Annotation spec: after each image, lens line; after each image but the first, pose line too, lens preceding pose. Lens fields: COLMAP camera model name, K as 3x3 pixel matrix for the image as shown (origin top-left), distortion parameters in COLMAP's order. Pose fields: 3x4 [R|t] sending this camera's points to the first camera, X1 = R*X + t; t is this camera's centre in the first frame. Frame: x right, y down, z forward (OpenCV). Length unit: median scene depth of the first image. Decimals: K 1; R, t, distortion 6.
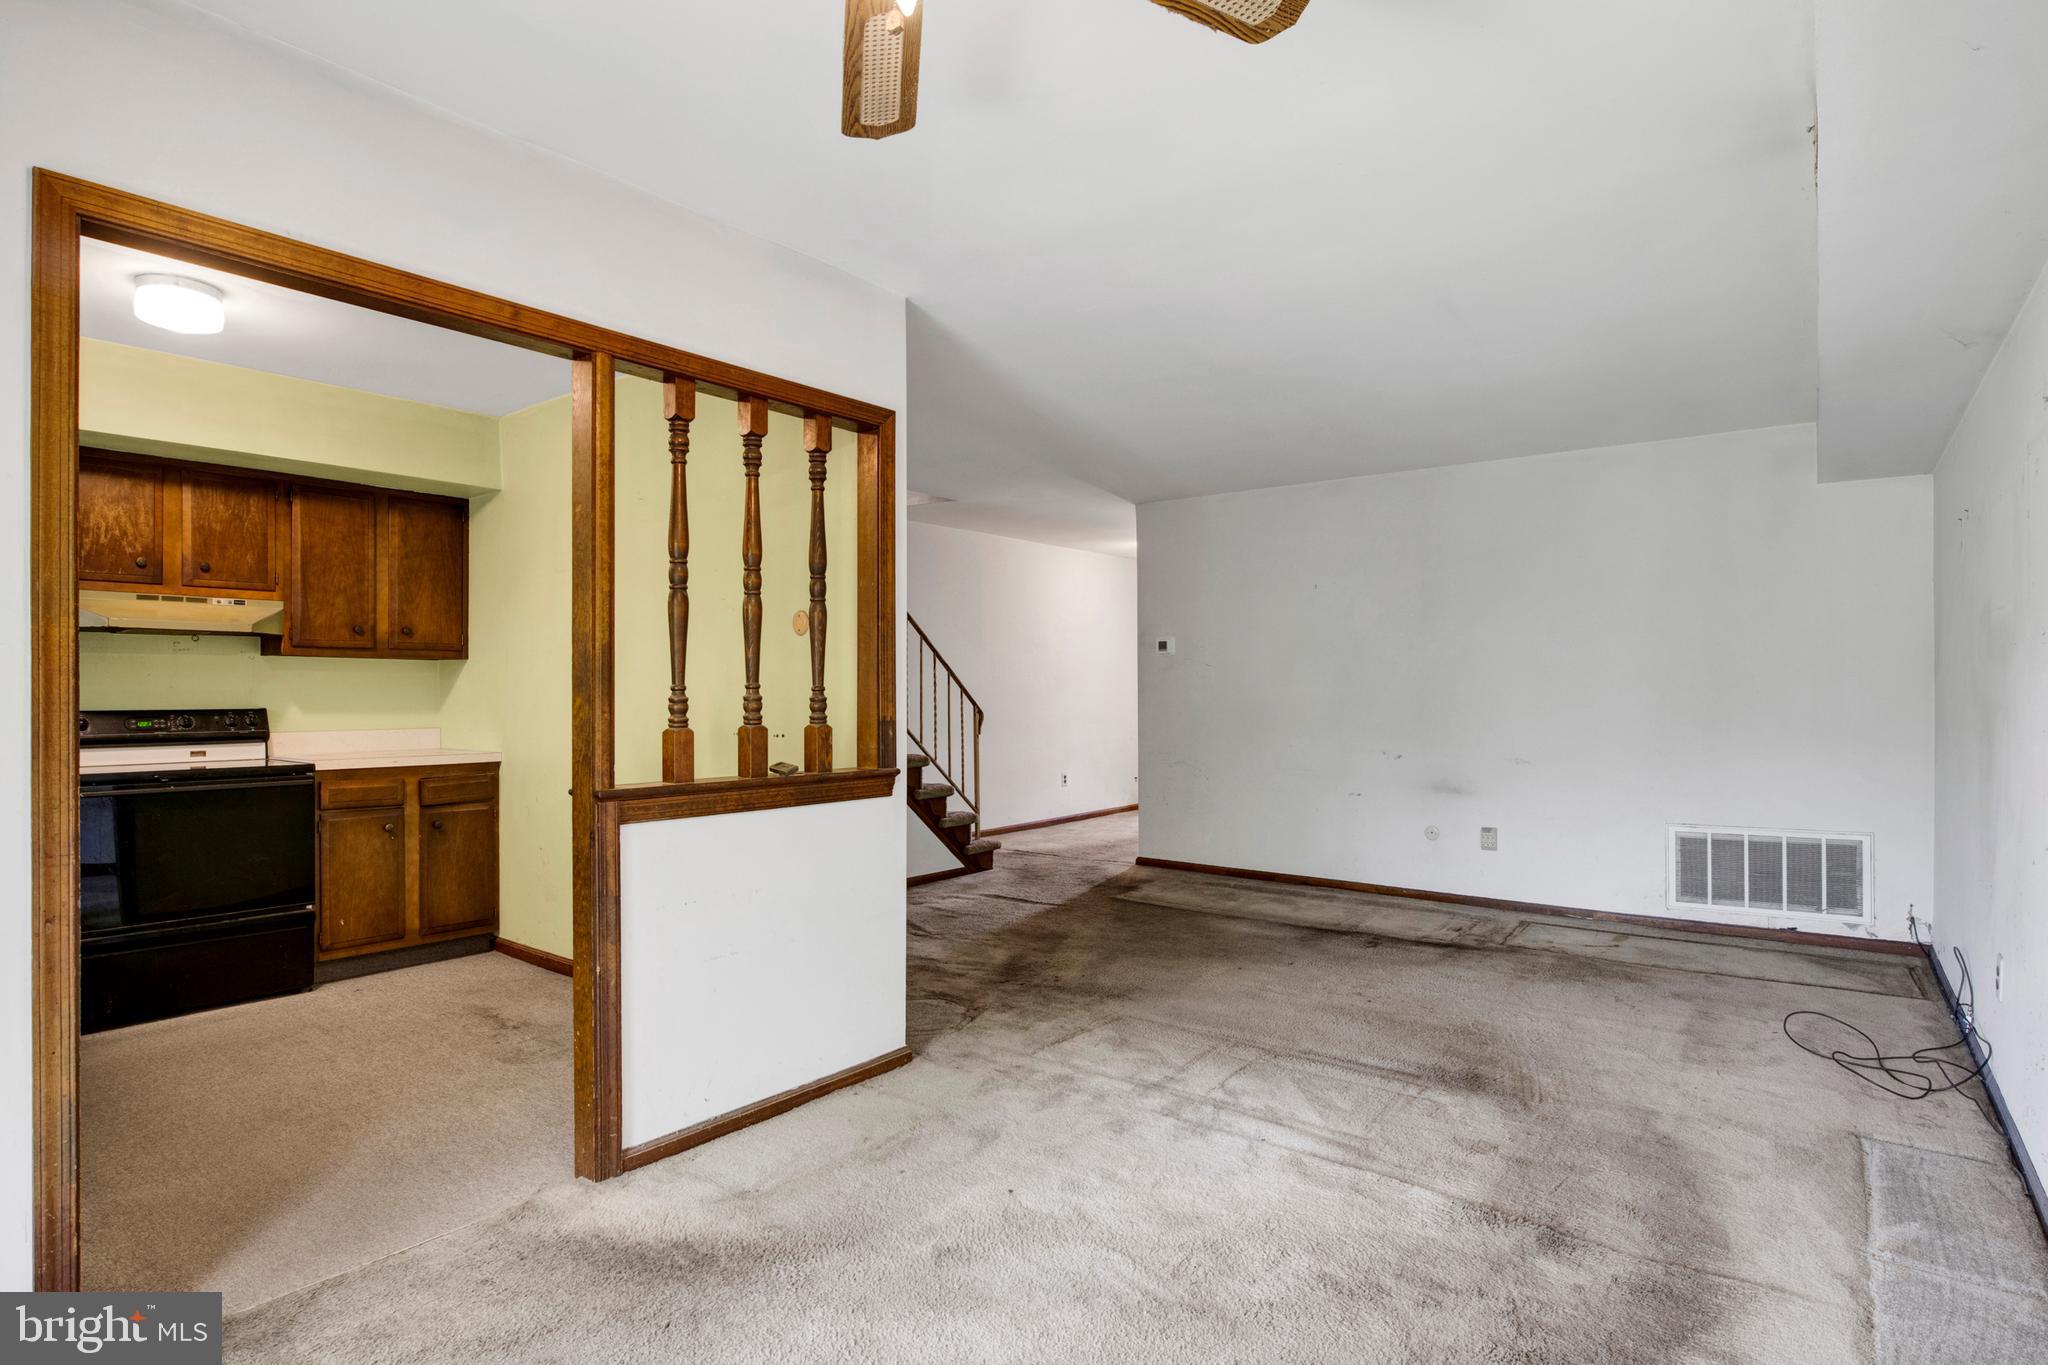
lens RADIAL K [[1045.3, 0, 1021.0], [0, 1045.3, 690.4], [0, 0, 1]] dist [-0.027186, 0.005973]
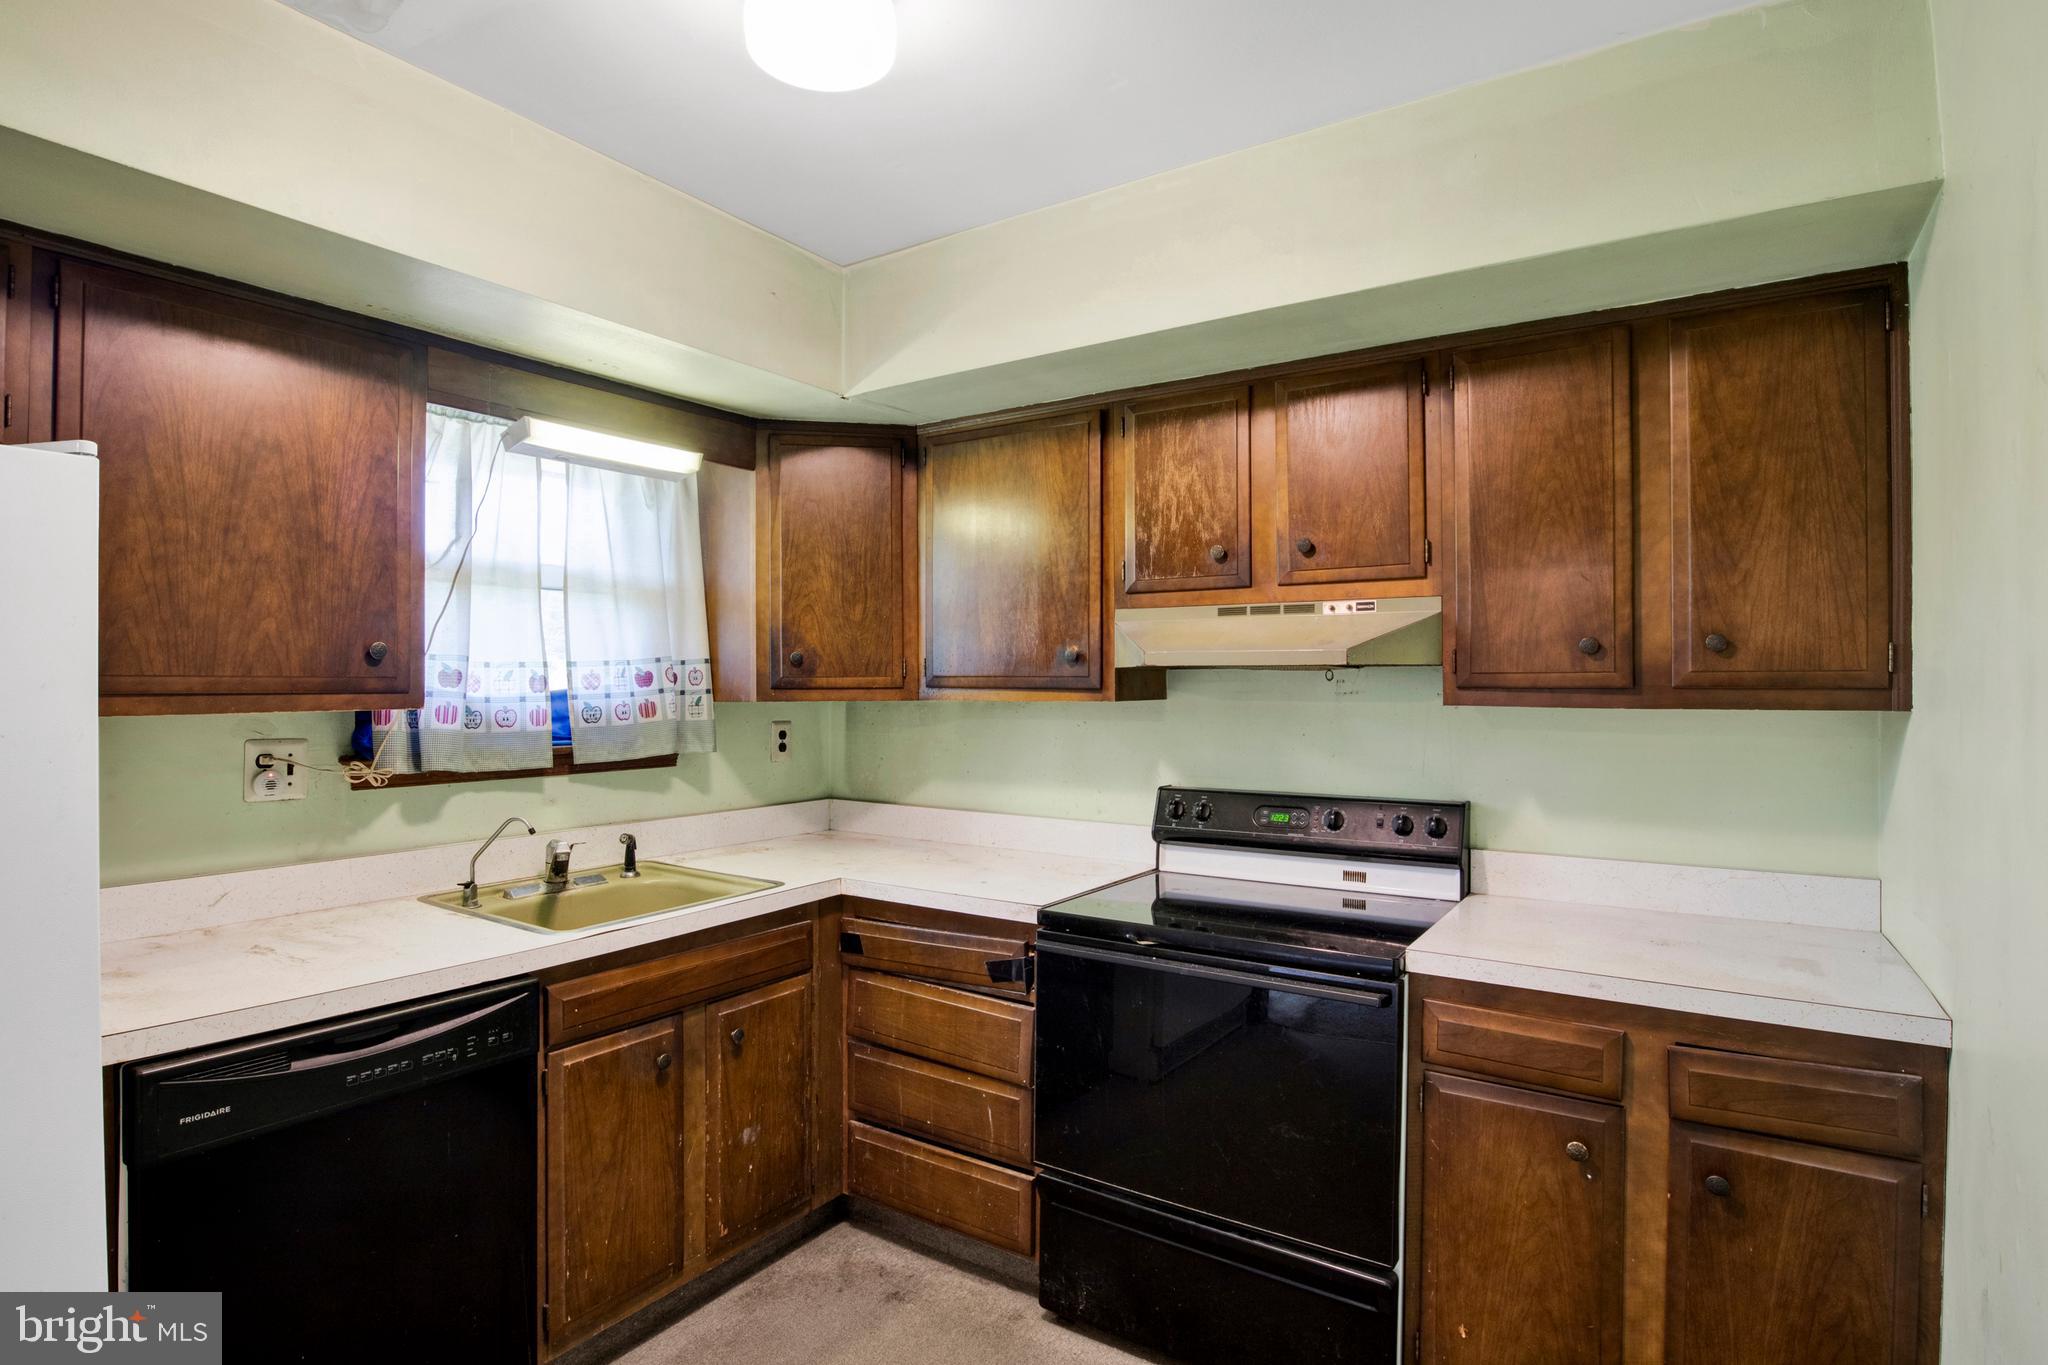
lens RADIAL K [[1045.3, 0, 1034.6], [0, 1045.3, 681.8], [0, 0, 1]] dist [-0.027186, 0.005973]
pose [[0.090006, 0.003382, -0.995935, -0.236284], [0.001640, 0.999992, 0.003544, -0.047209], [0.995940, -0.001952, 0.090000, 0.754612]]
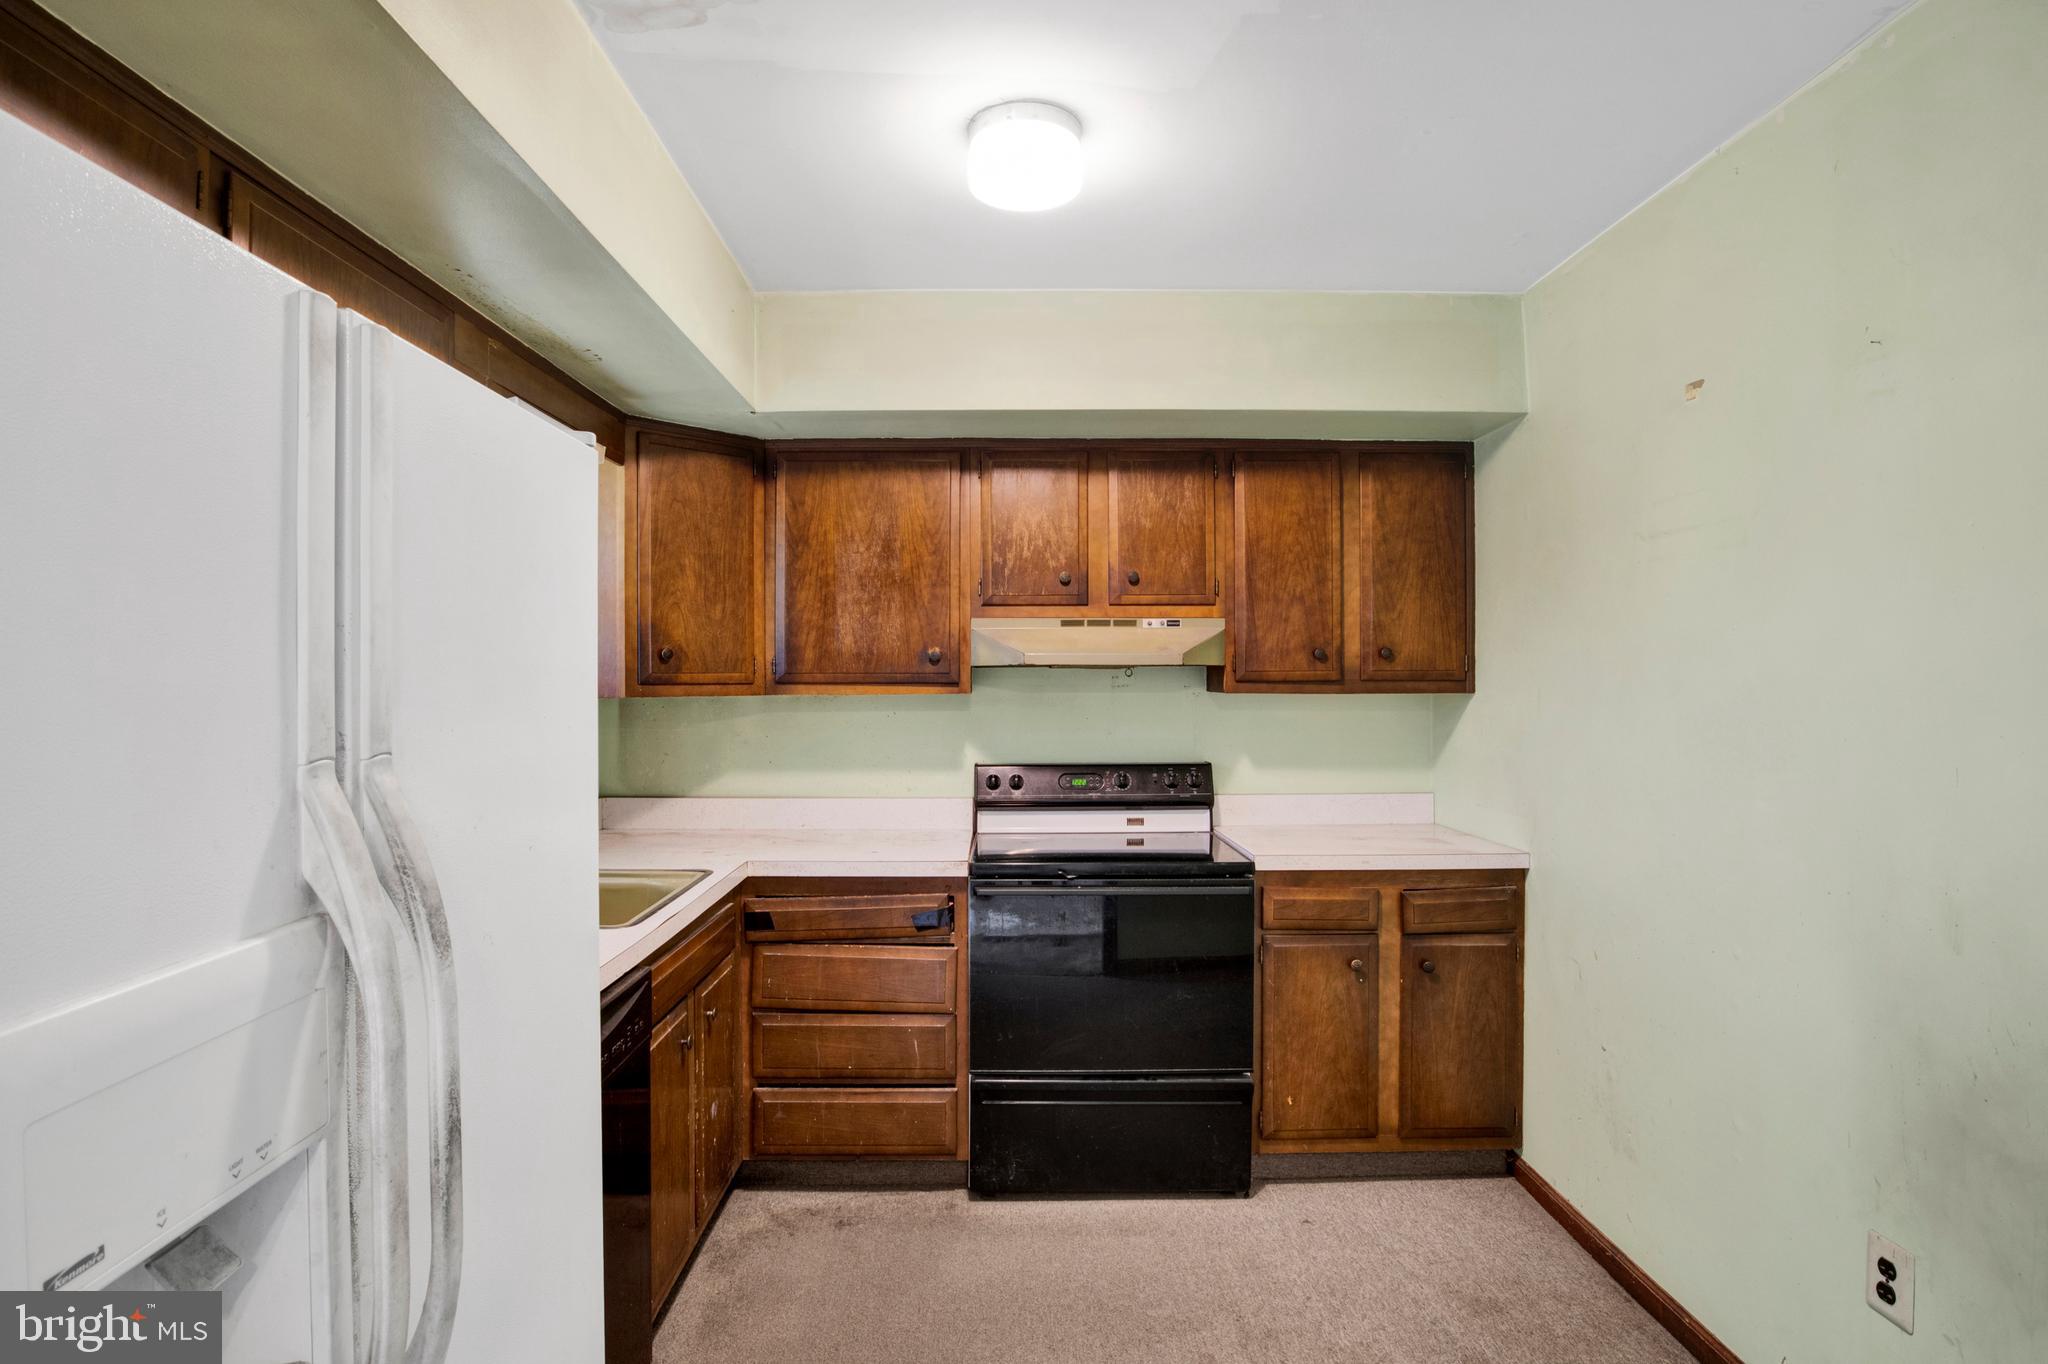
lens RADIAL K [[1045.3, 0, 1029.7], [0, 1045.3, 682.4], [0, 0, 1]] dist [-0.027186, 0.005973]
pose [[0.634773, 0.001941, -0.772696, -0.240387], [0.001326, 0.999993, 0.003602, -0.044317], [0.772697, -0.003311, 0.634766, 0.433481]]
